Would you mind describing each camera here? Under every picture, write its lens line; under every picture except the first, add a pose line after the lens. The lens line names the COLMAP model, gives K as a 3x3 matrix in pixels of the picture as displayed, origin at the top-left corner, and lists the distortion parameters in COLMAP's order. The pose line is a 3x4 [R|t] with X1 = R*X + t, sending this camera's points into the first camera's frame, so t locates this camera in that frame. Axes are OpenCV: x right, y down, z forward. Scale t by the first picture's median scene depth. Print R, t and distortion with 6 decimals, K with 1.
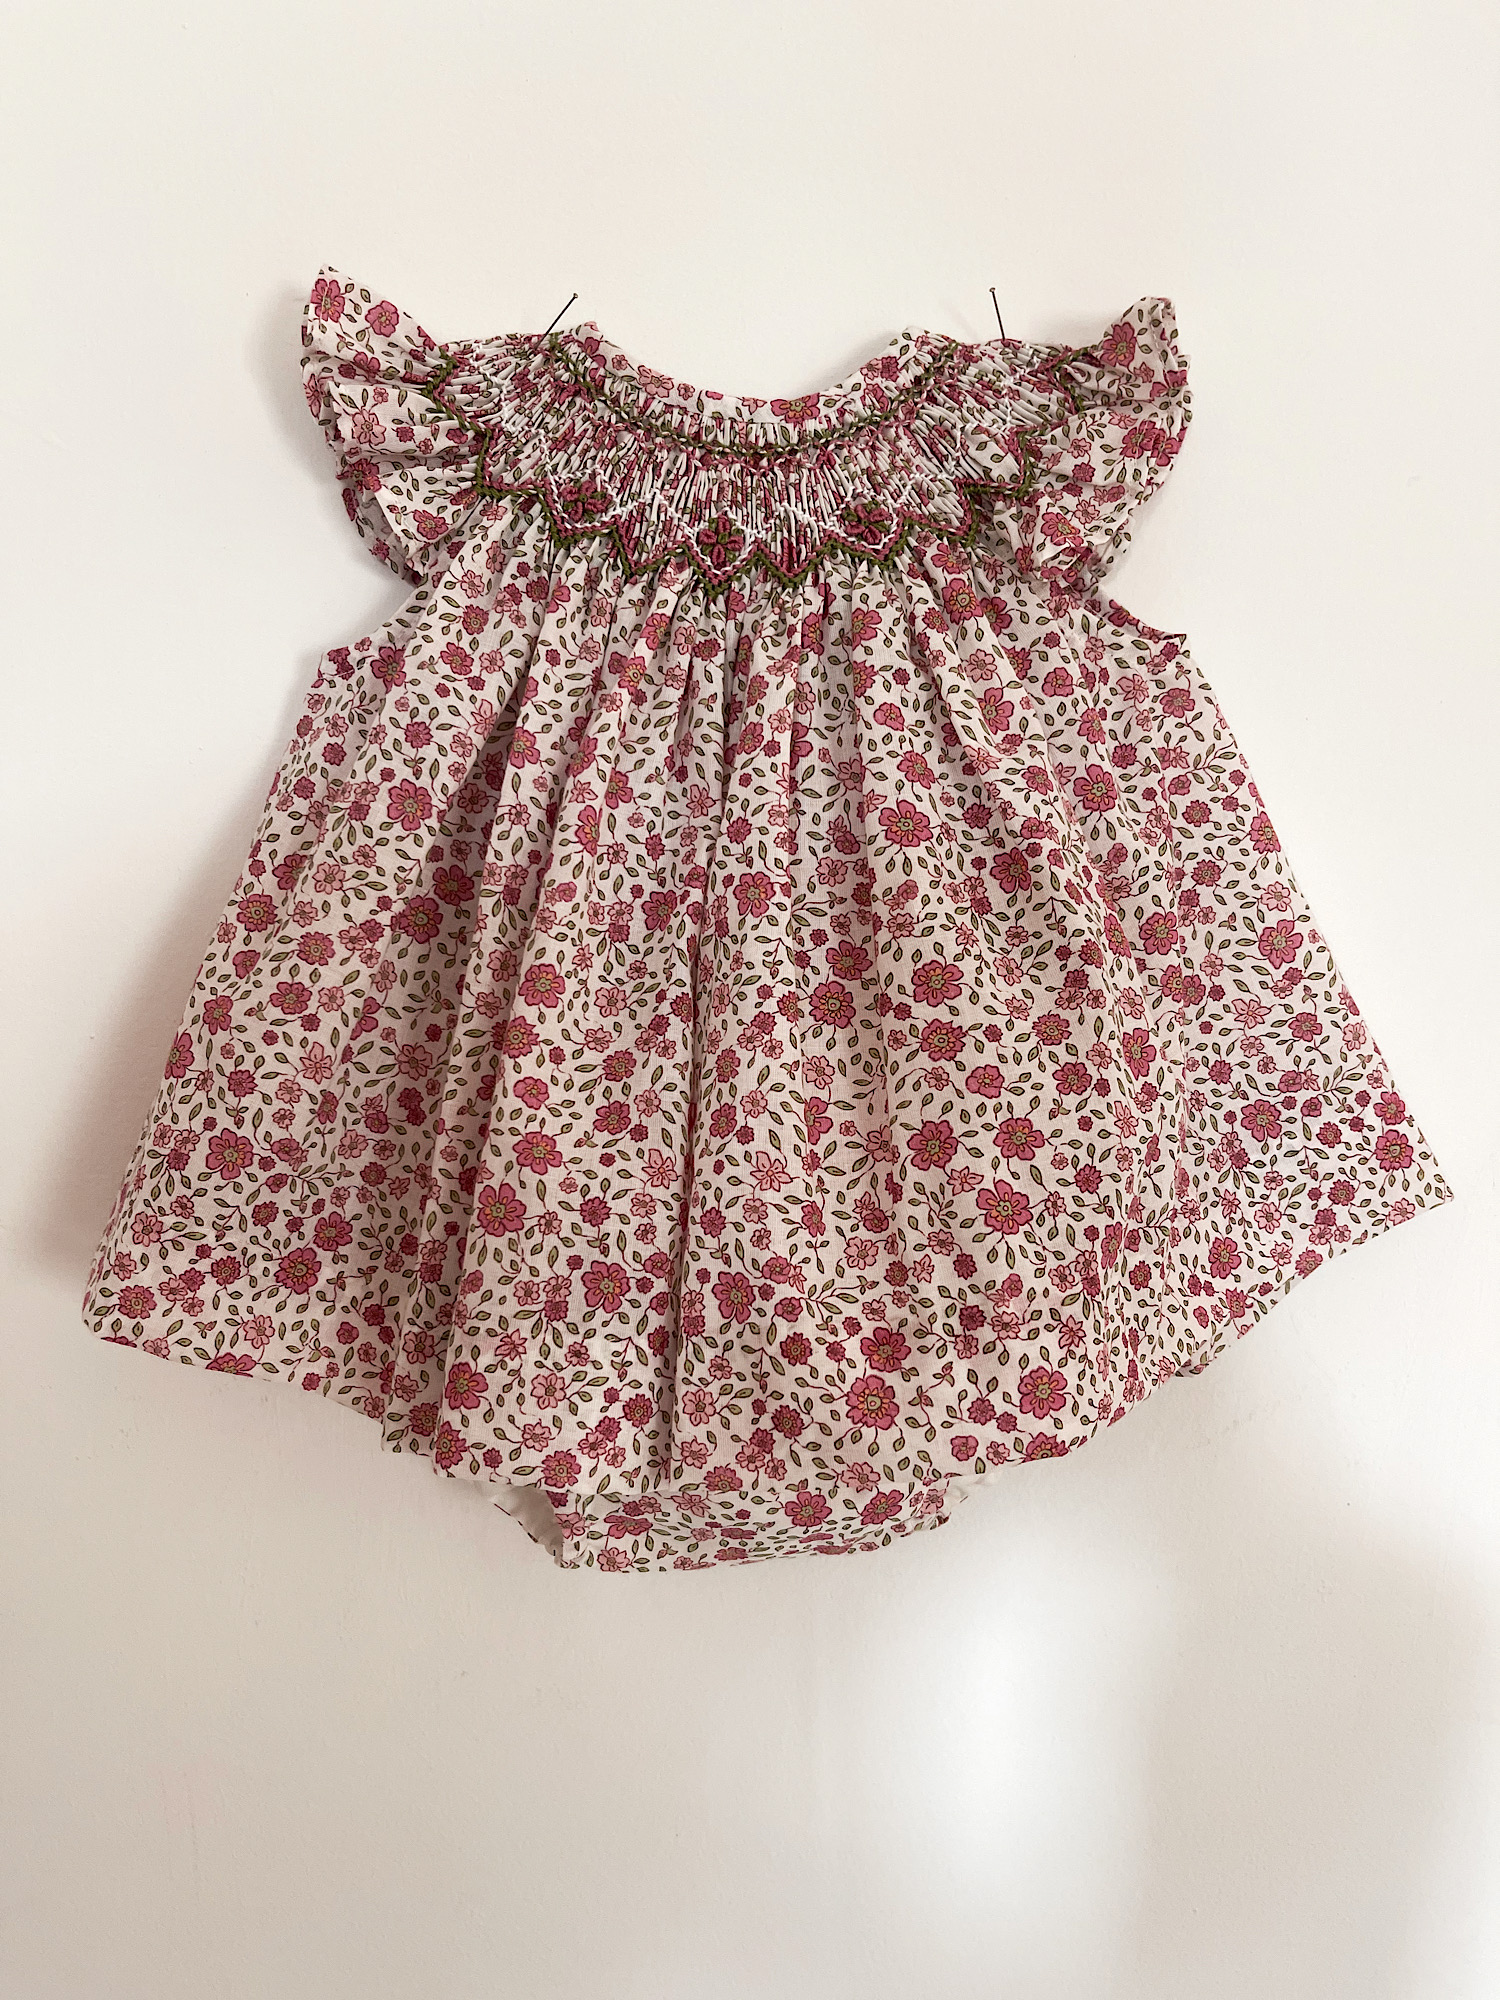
lens RADIAL K [[1604.6, 0, 710.3], [0, 1604.6, 998.8], [0, 0, 1]] dist [0.012994, -0.059954]
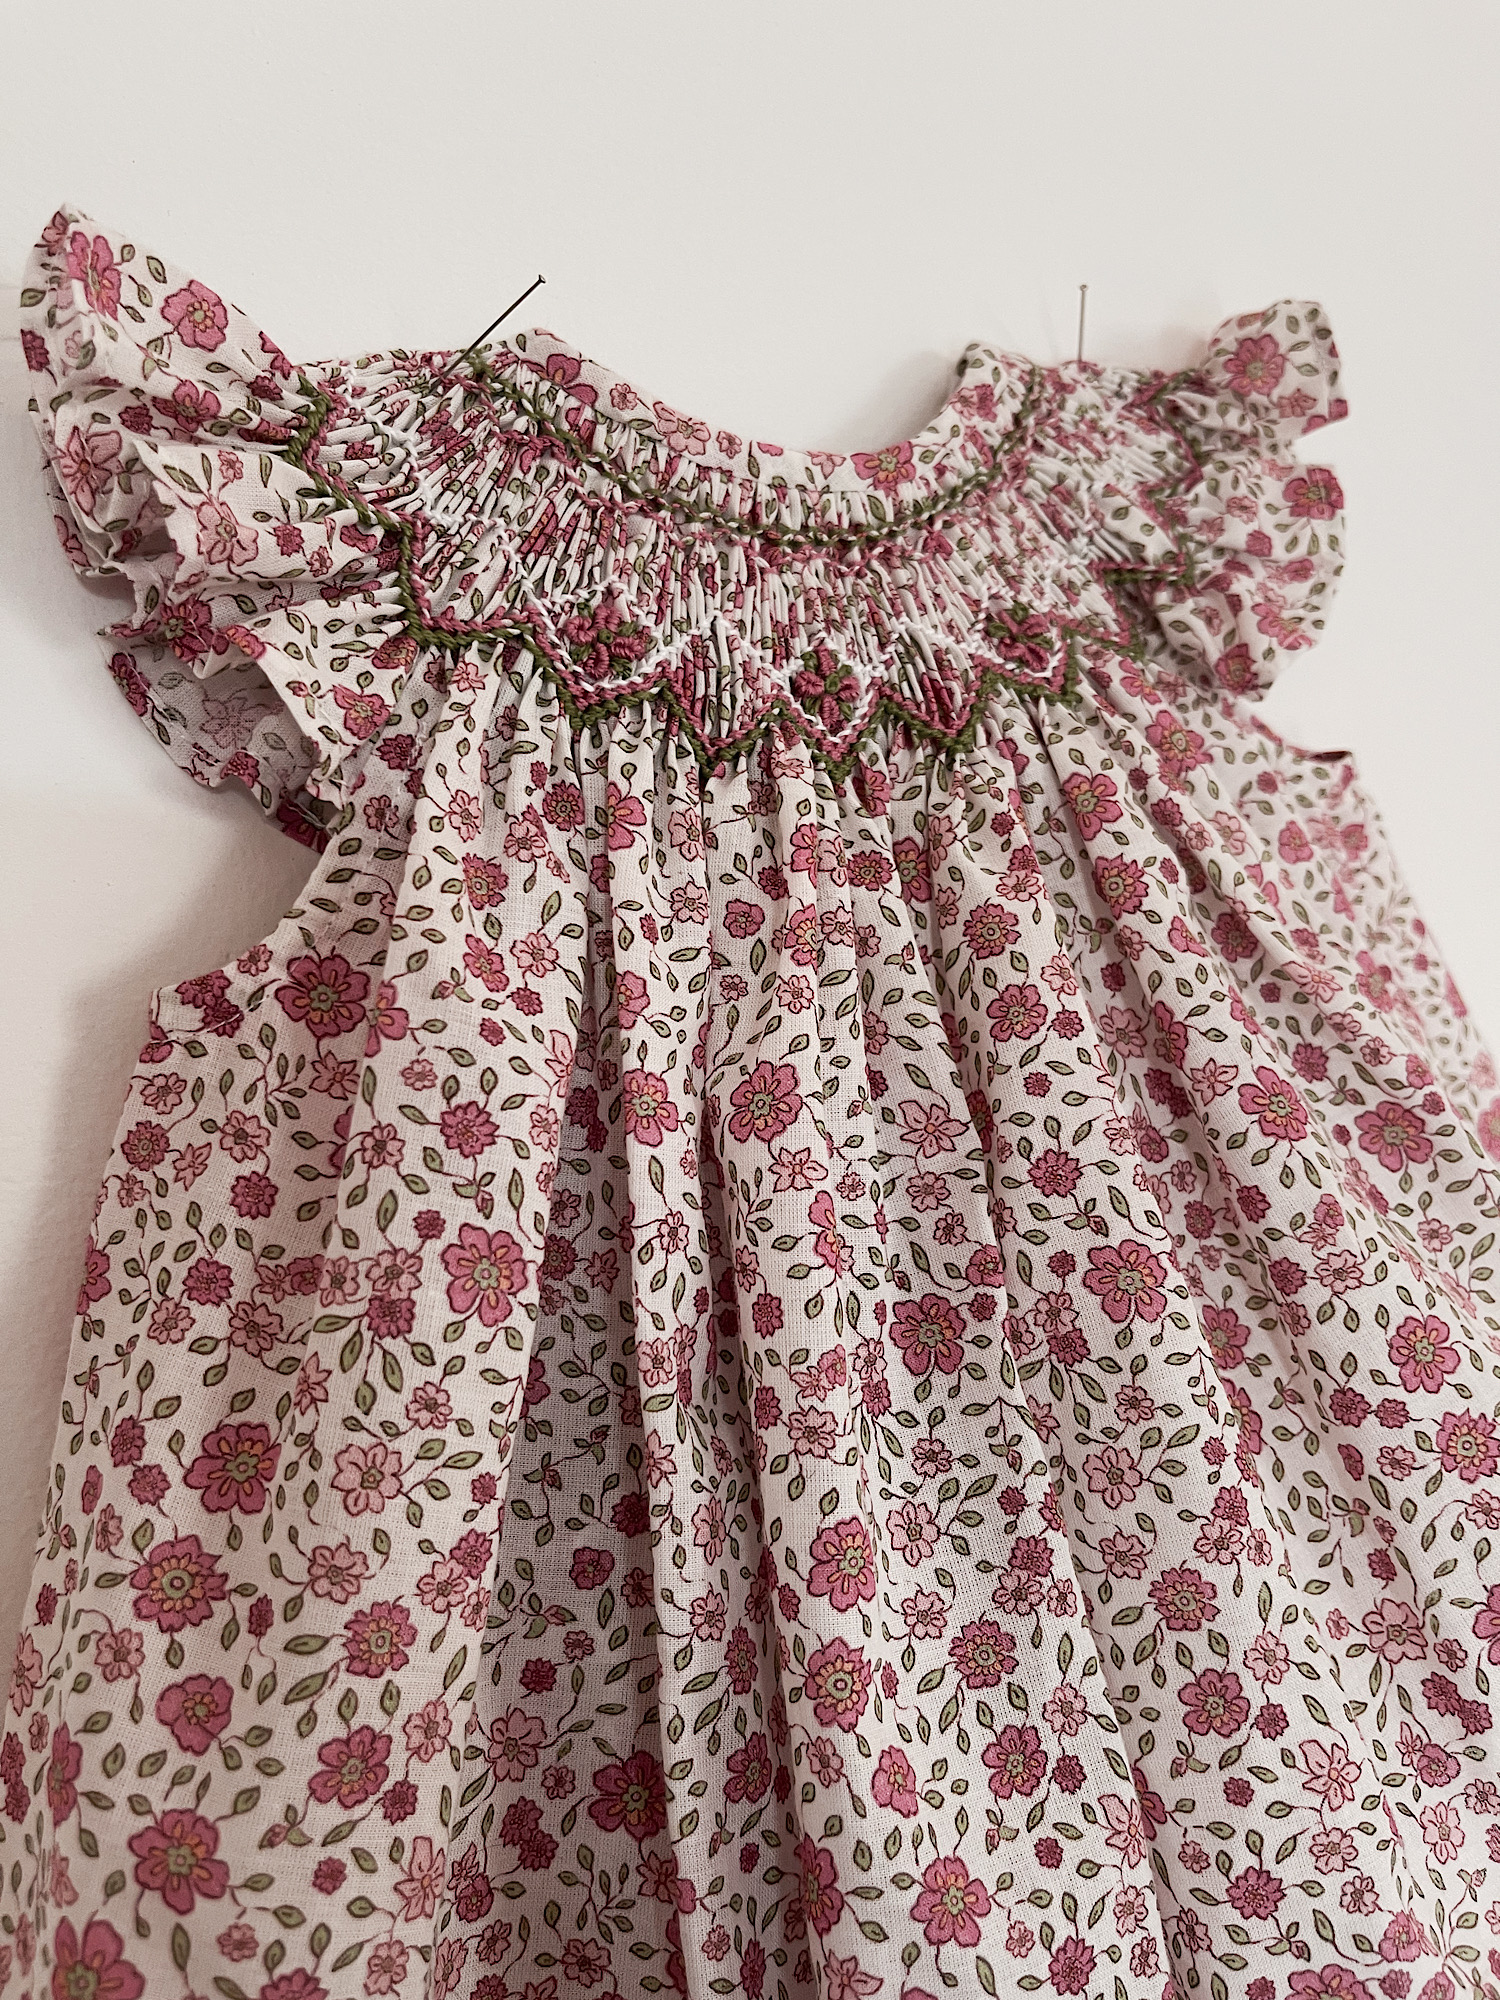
lens RADIAL K [[1604.6, 0, 736.3], [0, 1604.6, 973.6], [0, 0, 1]] dist [0.012994, -0.059954]
pose [[0.872241, -0.175901, 0.456349, -0.314603], [0.206120, 0.978382, -0.016847, -0.178770], [-0.443520, 0.108757, 0.889642, 0.498385]]
